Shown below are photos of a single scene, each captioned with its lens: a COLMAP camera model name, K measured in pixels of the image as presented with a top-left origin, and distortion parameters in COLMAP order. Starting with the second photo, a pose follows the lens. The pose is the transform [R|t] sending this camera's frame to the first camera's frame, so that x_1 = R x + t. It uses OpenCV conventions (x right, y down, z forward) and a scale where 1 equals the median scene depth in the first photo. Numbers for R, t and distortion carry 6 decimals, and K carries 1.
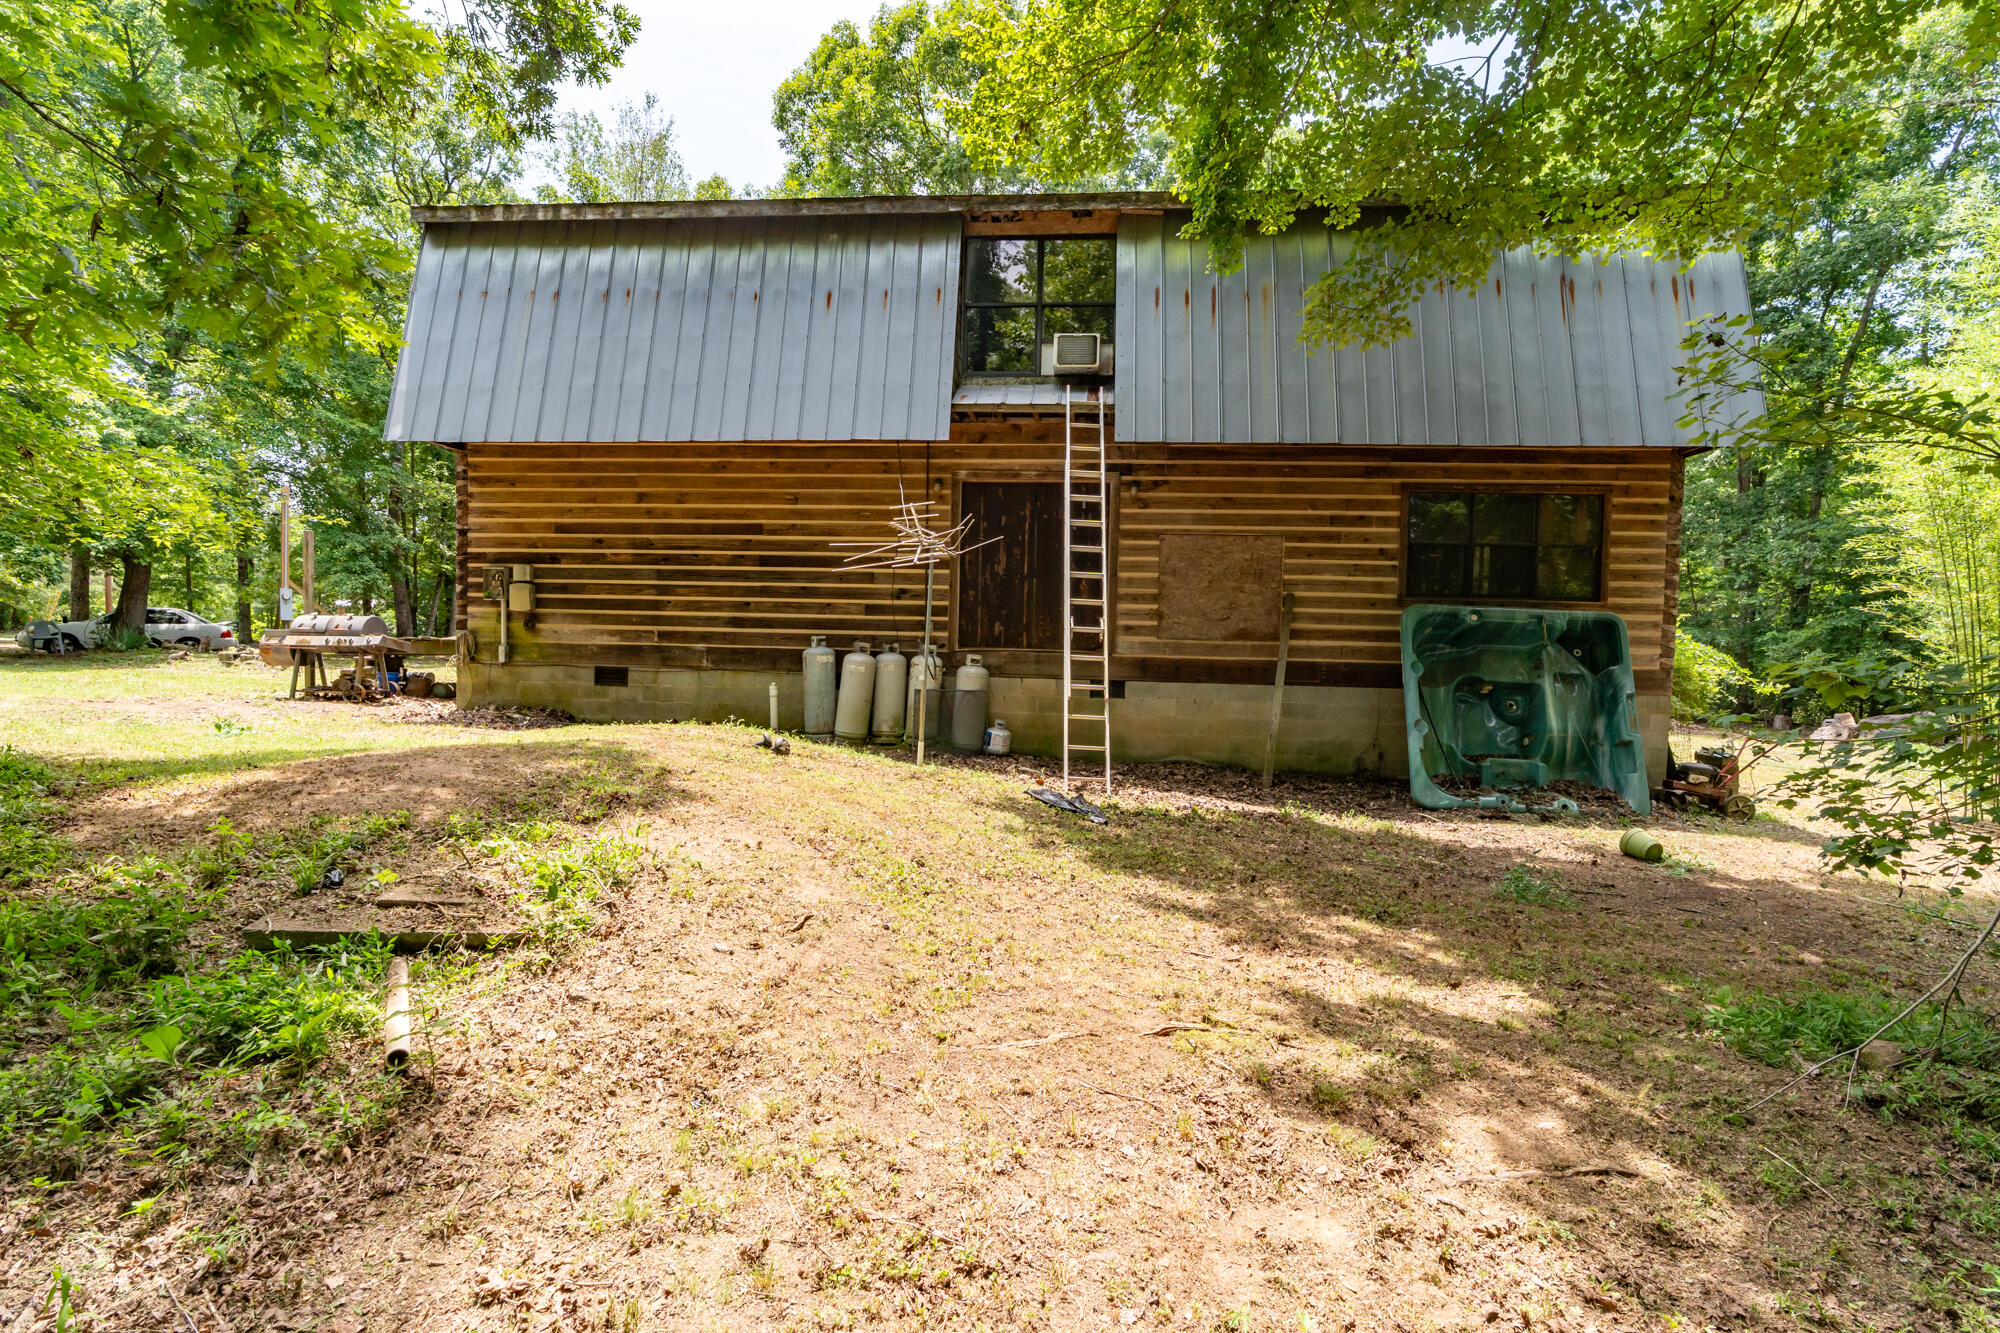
lens RADIAL K [[940.7, 0, 1000.0], [0, 940.7, 666.5], [0, 0, 1]] dist [-0.000453, 0.000269]
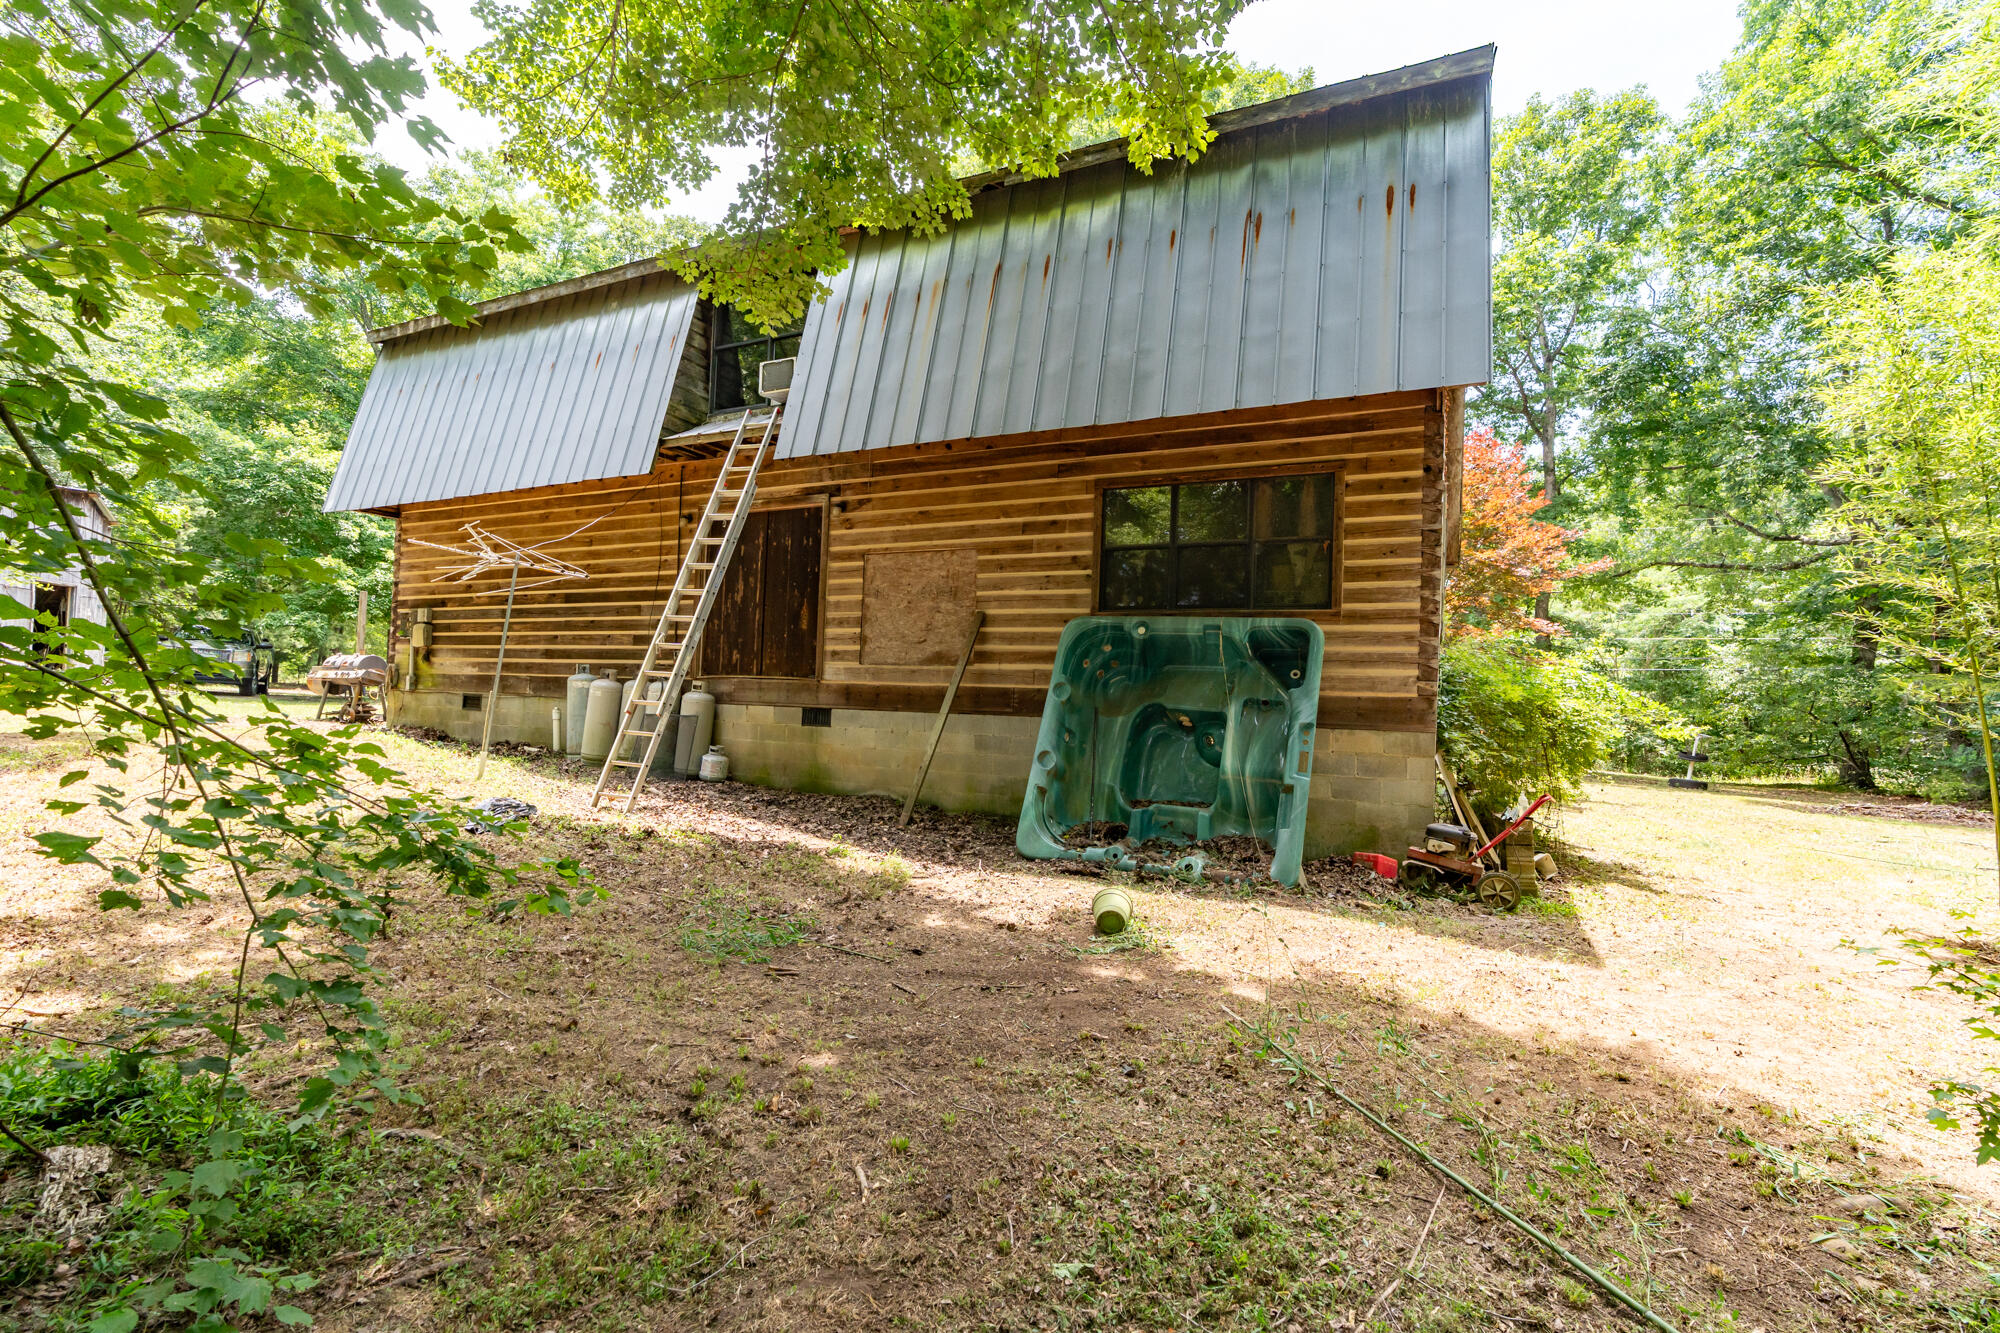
lens RADIAL K [[909.7, 0, 1000.0], [0, 909.7, 666.5], [0, 0, 1]] dist [0.001340, 0.000698]
pose [[0.932144, -0.007478, -0.362011, 0.642806], [-0.019696, 0.997259, -0.071316, 0.036303], [0.361552, 0.073607, 0.929442, 0.206496]]
